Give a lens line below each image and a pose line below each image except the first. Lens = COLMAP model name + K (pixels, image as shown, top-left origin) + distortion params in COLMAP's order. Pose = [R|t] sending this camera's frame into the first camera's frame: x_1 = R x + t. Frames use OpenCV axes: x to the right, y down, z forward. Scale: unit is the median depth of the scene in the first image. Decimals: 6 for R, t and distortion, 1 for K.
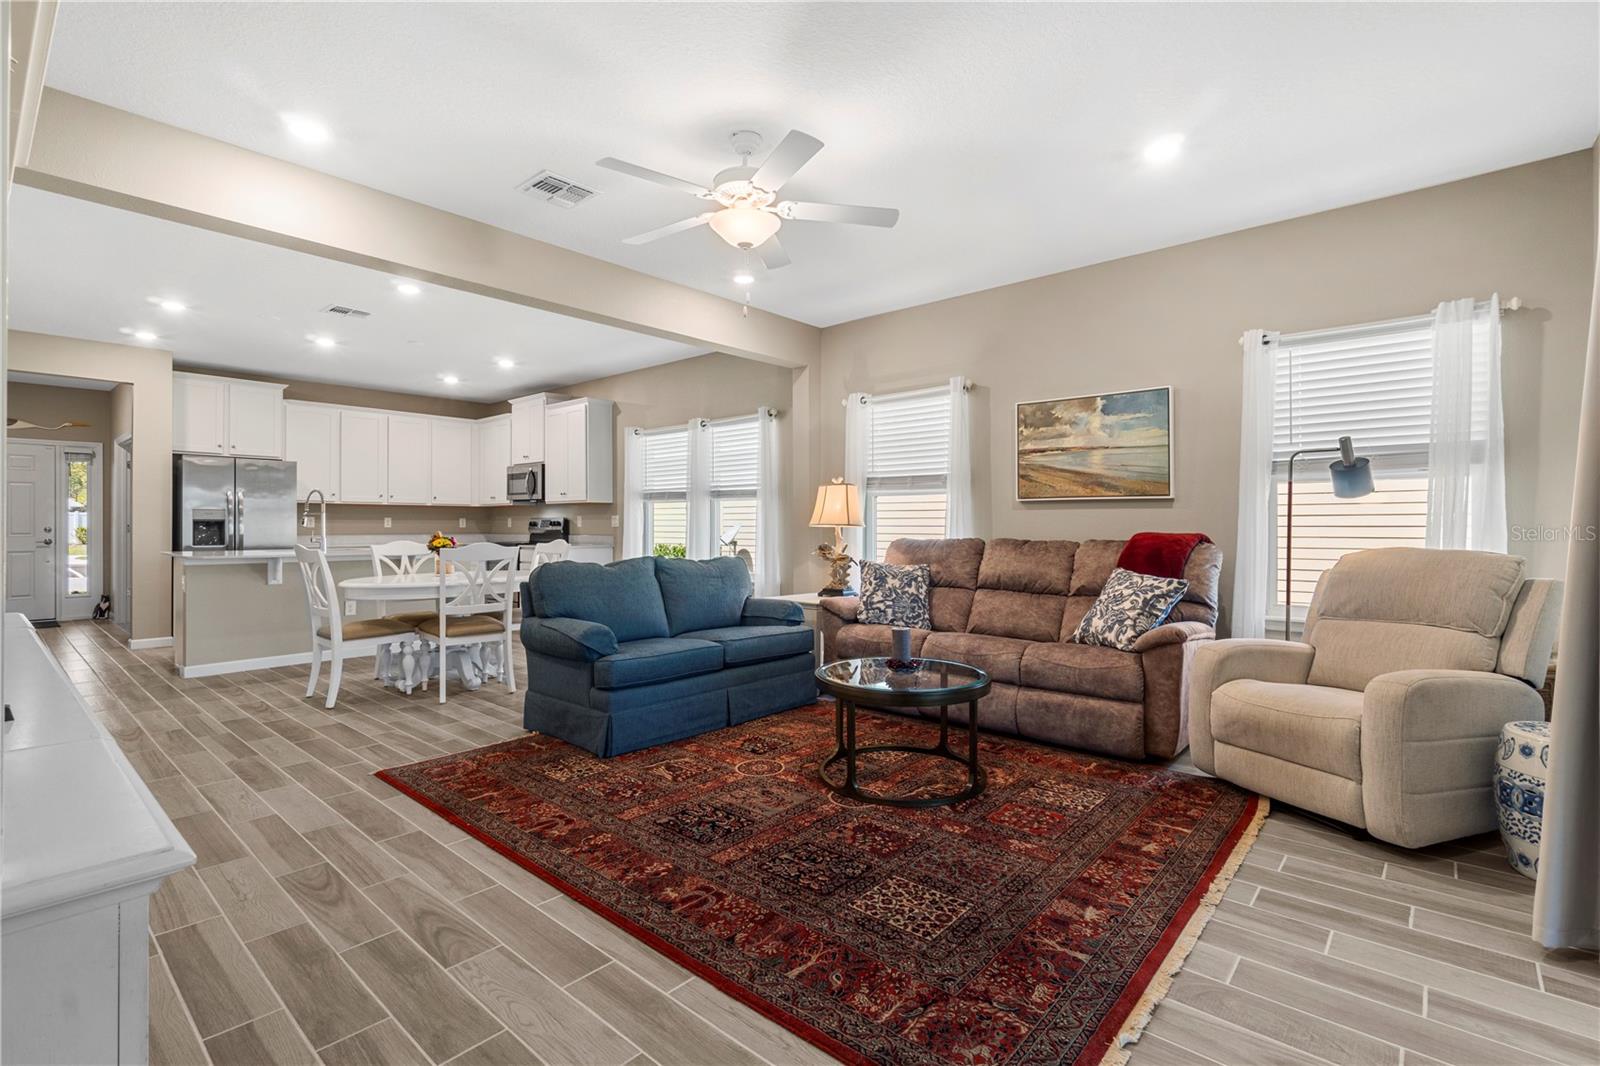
lens RADIAL K [[733.7, 0, 790.2], [0, 733.7, 526.8], [0, 0, 1]] dist [-0.007701, 0.000121]
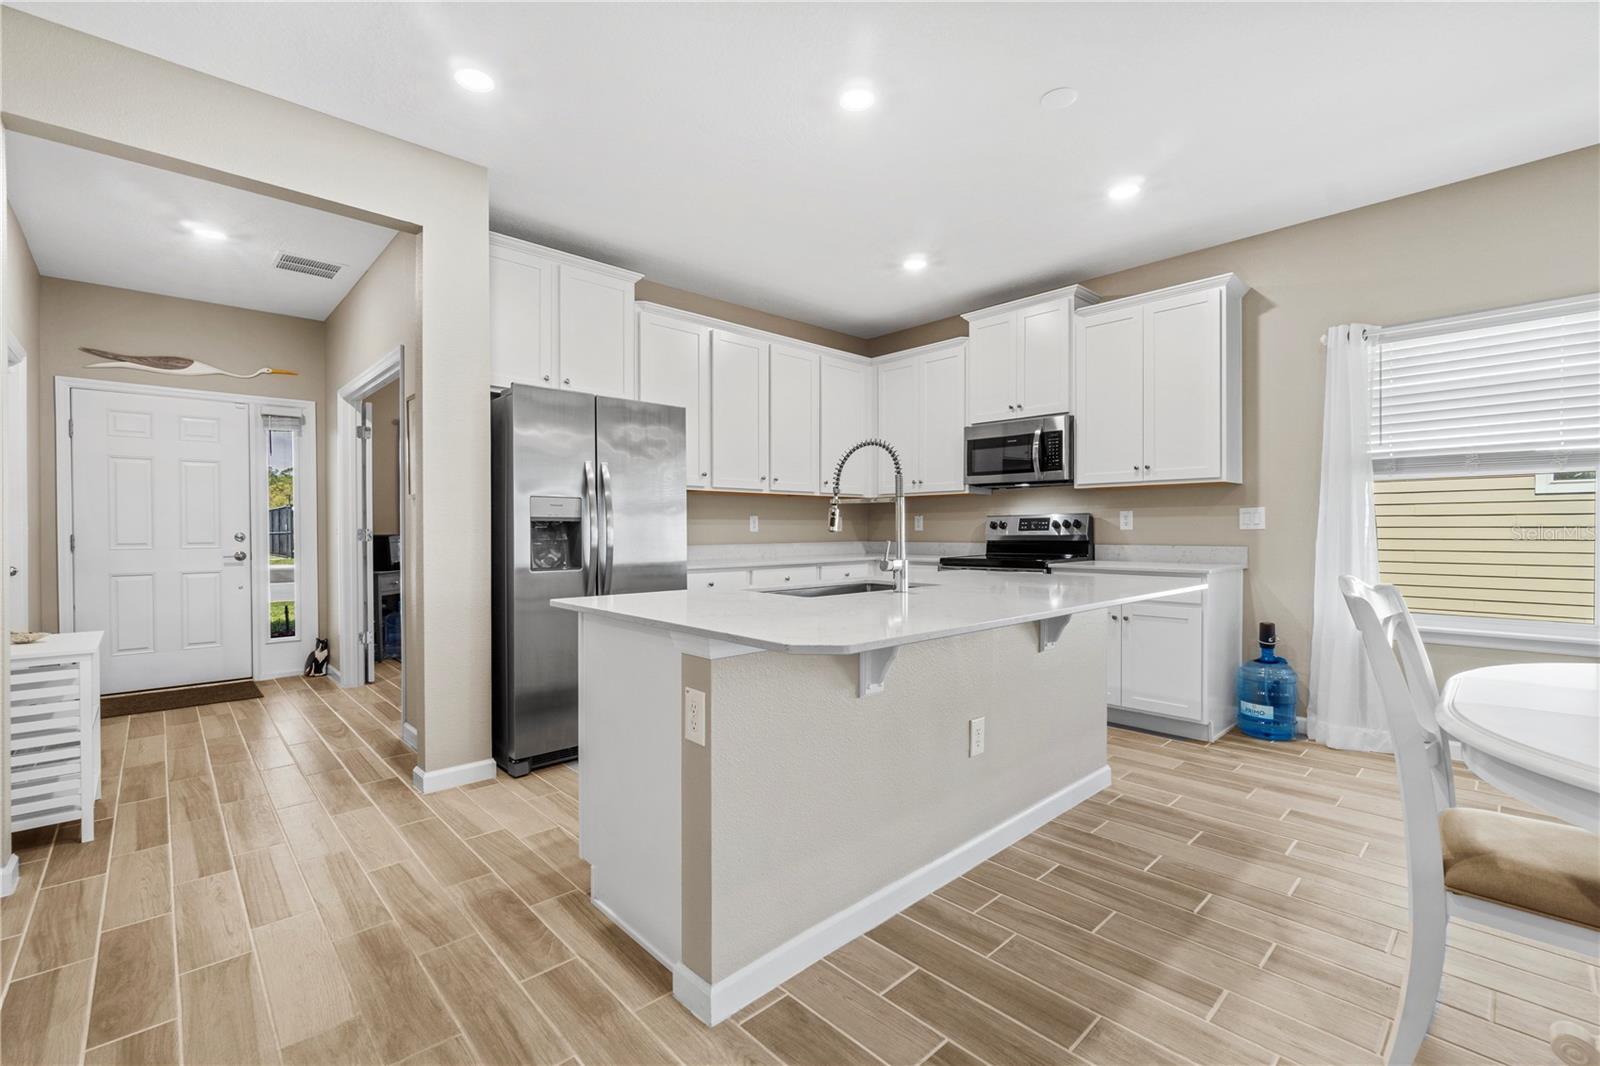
lens RADIAL K [[695.3, 0, 789.6], [0, 695.3, 533.8], [0, 0, 1]] dist [-0.001348, 0.000239]
pose [[0.994637, -0.003296, -0.103370, -0.917135], [0.003810, 0.999981, 0.004778, -0.000507], [0.103353, -0.005146, 0.994631, 0.852543]]
